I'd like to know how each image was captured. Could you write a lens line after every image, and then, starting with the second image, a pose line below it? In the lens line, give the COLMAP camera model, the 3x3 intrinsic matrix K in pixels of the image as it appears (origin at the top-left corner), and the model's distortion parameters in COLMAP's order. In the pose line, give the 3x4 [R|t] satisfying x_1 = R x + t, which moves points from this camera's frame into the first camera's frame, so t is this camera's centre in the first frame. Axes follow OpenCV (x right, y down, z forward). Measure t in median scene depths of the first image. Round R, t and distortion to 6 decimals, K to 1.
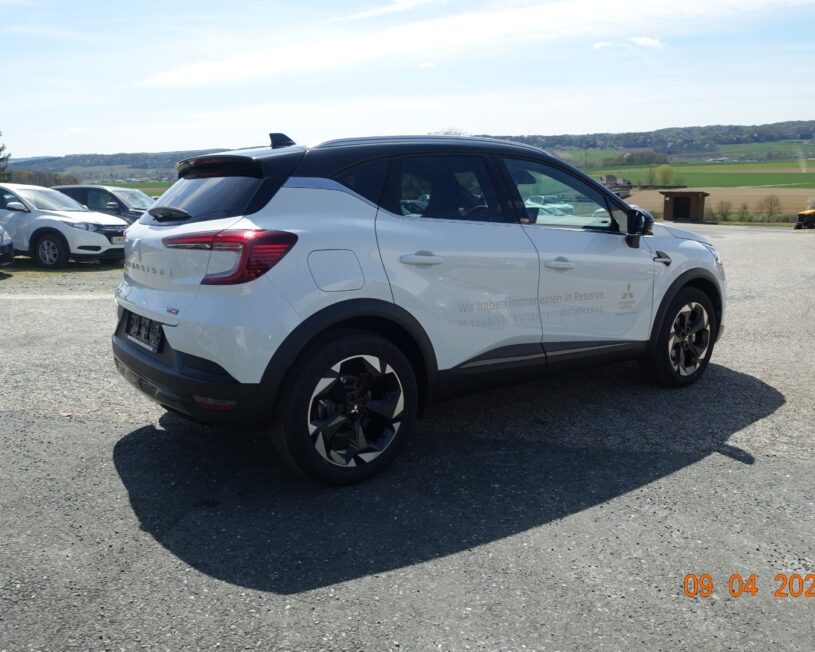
lens RADIAL K [[683.8, 0, 407.1], [0, 683.8, 328.8], [0, 0, 1]] dist [-0.006610, -0.008371]
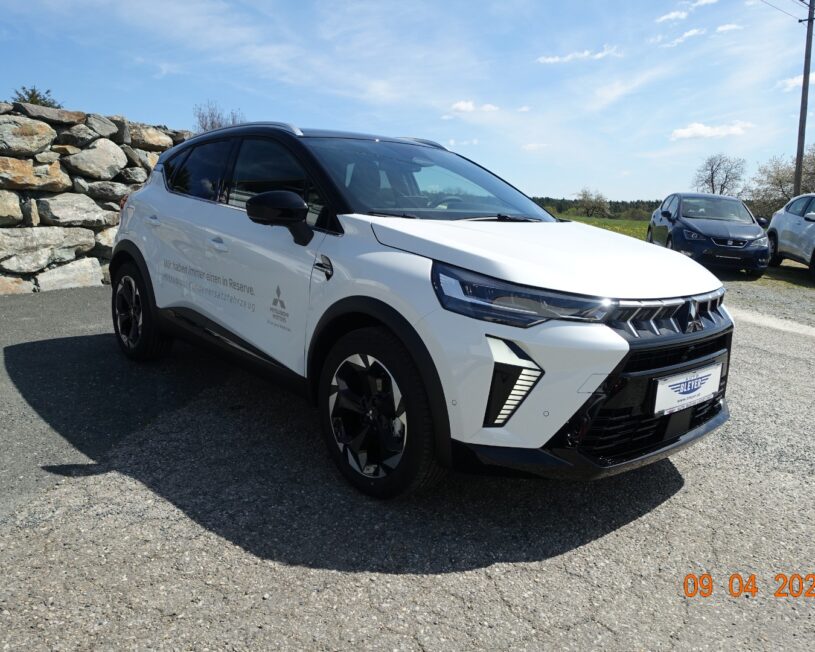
lens RADIAL K [[683.8, 0, 407.7], [0, 683.8, 327.4], [0, 0, 1]] dist [-0.006610, -0.008371]
pose [[0.067893, 0.190079, -0.979418, 1.357752], [-0.224895, 0.959334, 0.170591, -0.232037], [0.972015, 0.208684, 0.107880, 1.317274]]
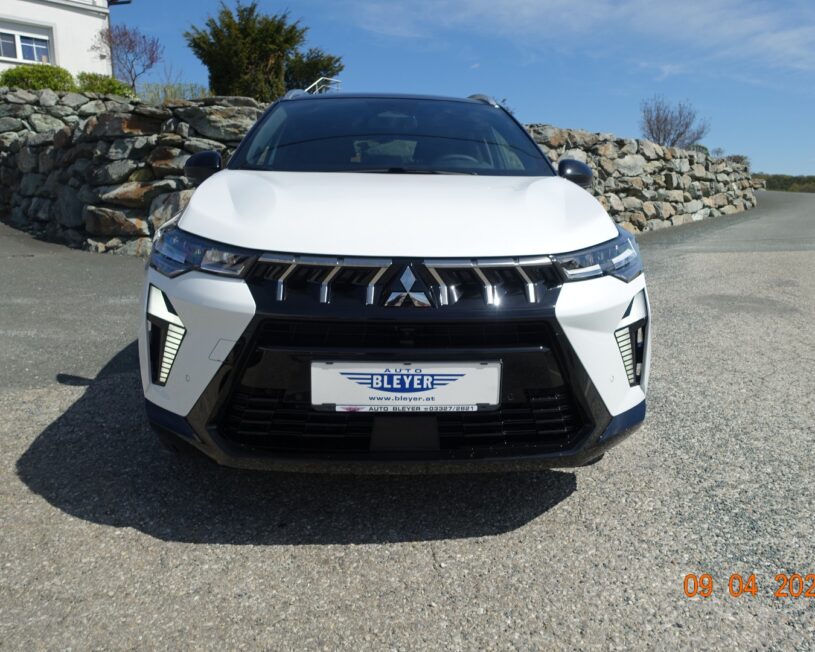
lens RADIAL K [[683.8, 0, 413.9], [0, 683.8, 321.2], [0, 0, 1]] dist [-0.006610, -0.008371]
pose [[-0.562035, 0.153736, -0.812700, 1.075012], [-0.170629, 0.939888, 0.295797, -0.325202], [0.809322, 0.304919, -0.502018, 2.009998]]
